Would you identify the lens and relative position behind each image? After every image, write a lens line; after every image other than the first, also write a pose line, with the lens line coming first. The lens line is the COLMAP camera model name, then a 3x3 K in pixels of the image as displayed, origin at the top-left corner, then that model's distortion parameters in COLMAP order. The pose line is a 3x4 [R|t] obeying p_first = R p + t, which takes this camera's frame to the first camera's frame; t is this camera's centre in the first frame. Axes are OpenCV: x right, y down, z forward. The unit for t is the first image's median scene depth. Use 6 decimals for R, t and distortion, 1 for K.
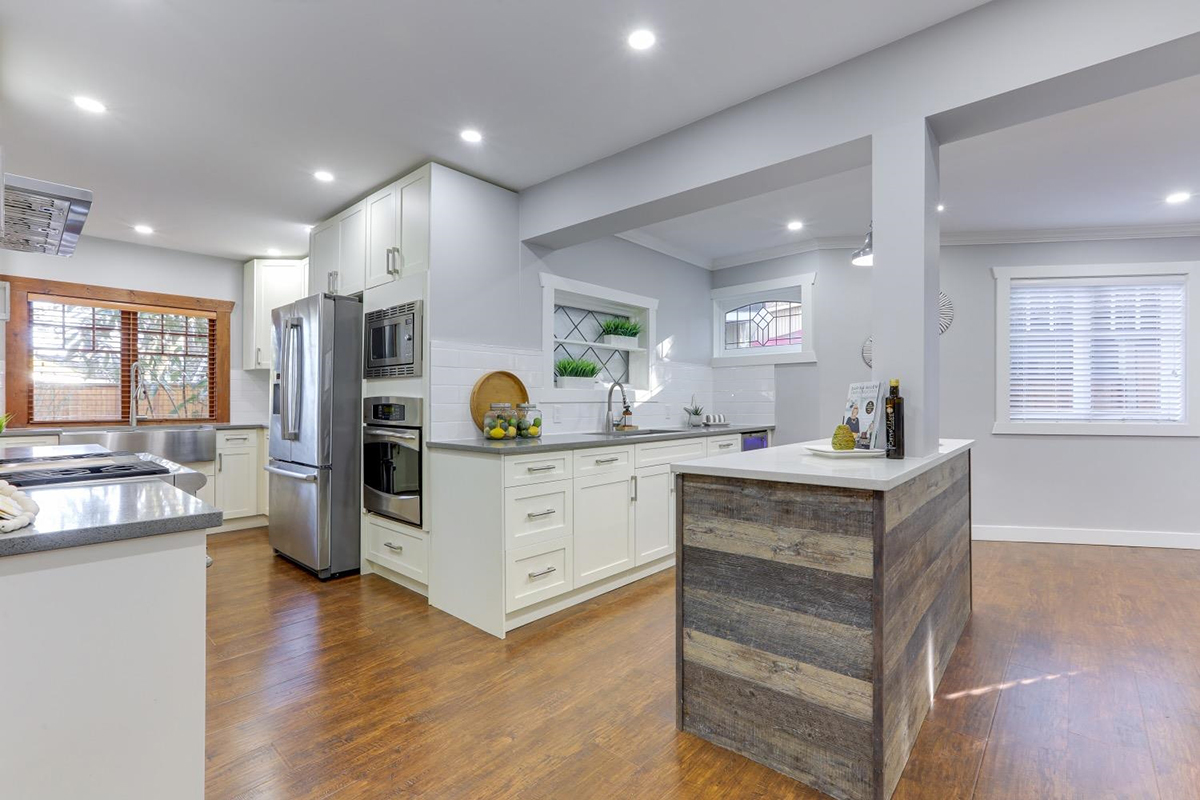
lens RADIAL K [[547.9, 0, 597.1], [0, 547.9, 395.1], [0, 0, 1]] dist [-0.002141, -0.000284]
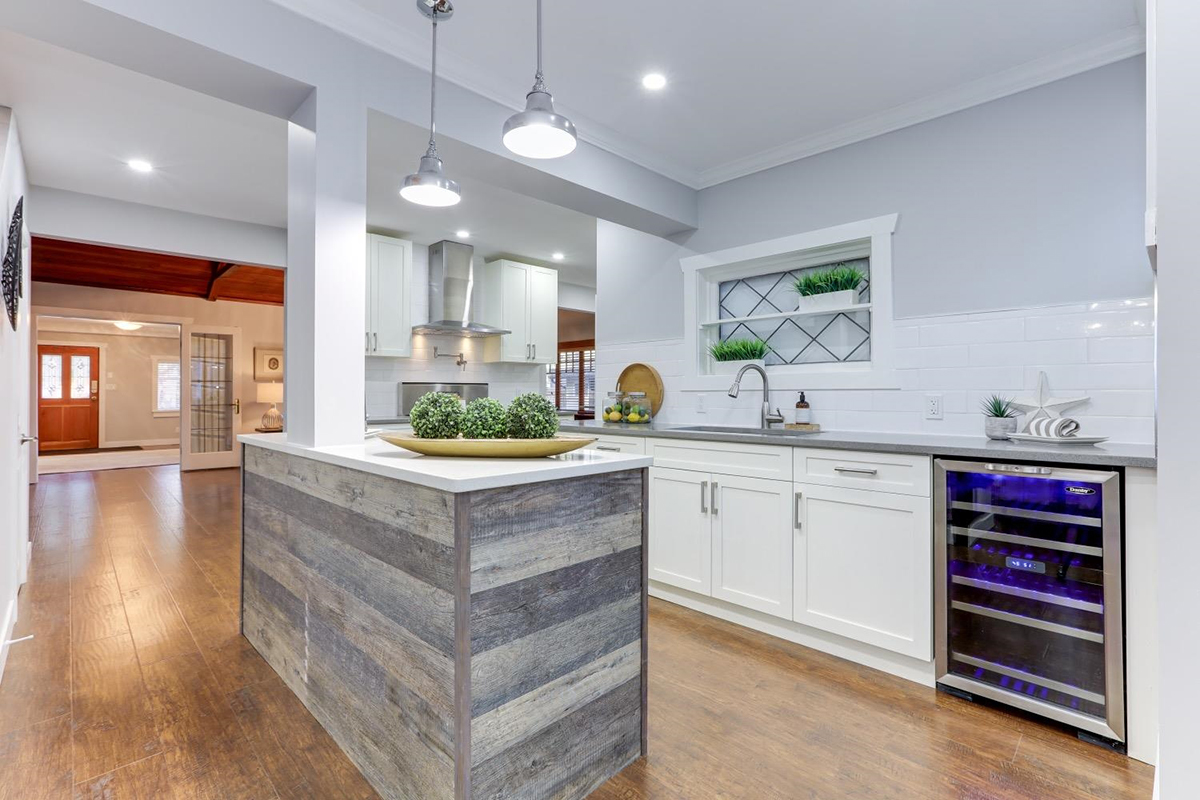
lens RADIAL K [[543.9, 0, 605.7], [0, 543.9, 383.5], [0, 0, 1]] dist [-0.000161, 0.001489]
pose [[-0.018487, -0.010492, -0.999774, 0.782562], [0.022354, 0.999691, -0.010905, 0.007152], [0.999579, -0.022551, -0.018247, 0.778747]]
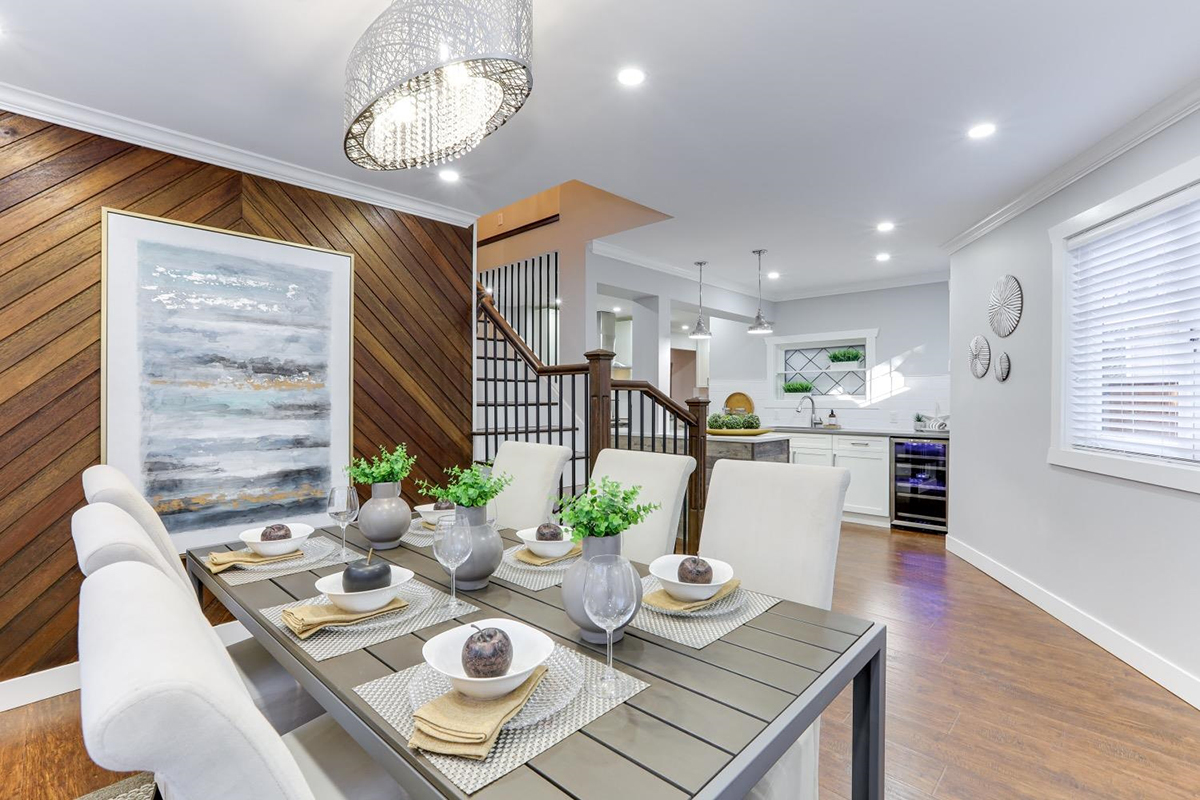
lens RADIAL K [[549.6, 0, 593.3], [0, 549.6, 395.9], [0, 0, 1]] dist [-0.001489, 0.010168]
pose [[-0.016101, 0.005268, -0.999856, 1.581756], [0.022160, 0.999742, 0.004911, -0.043219], [0.999625, -0.022077, -0.016214, 0.392927]]
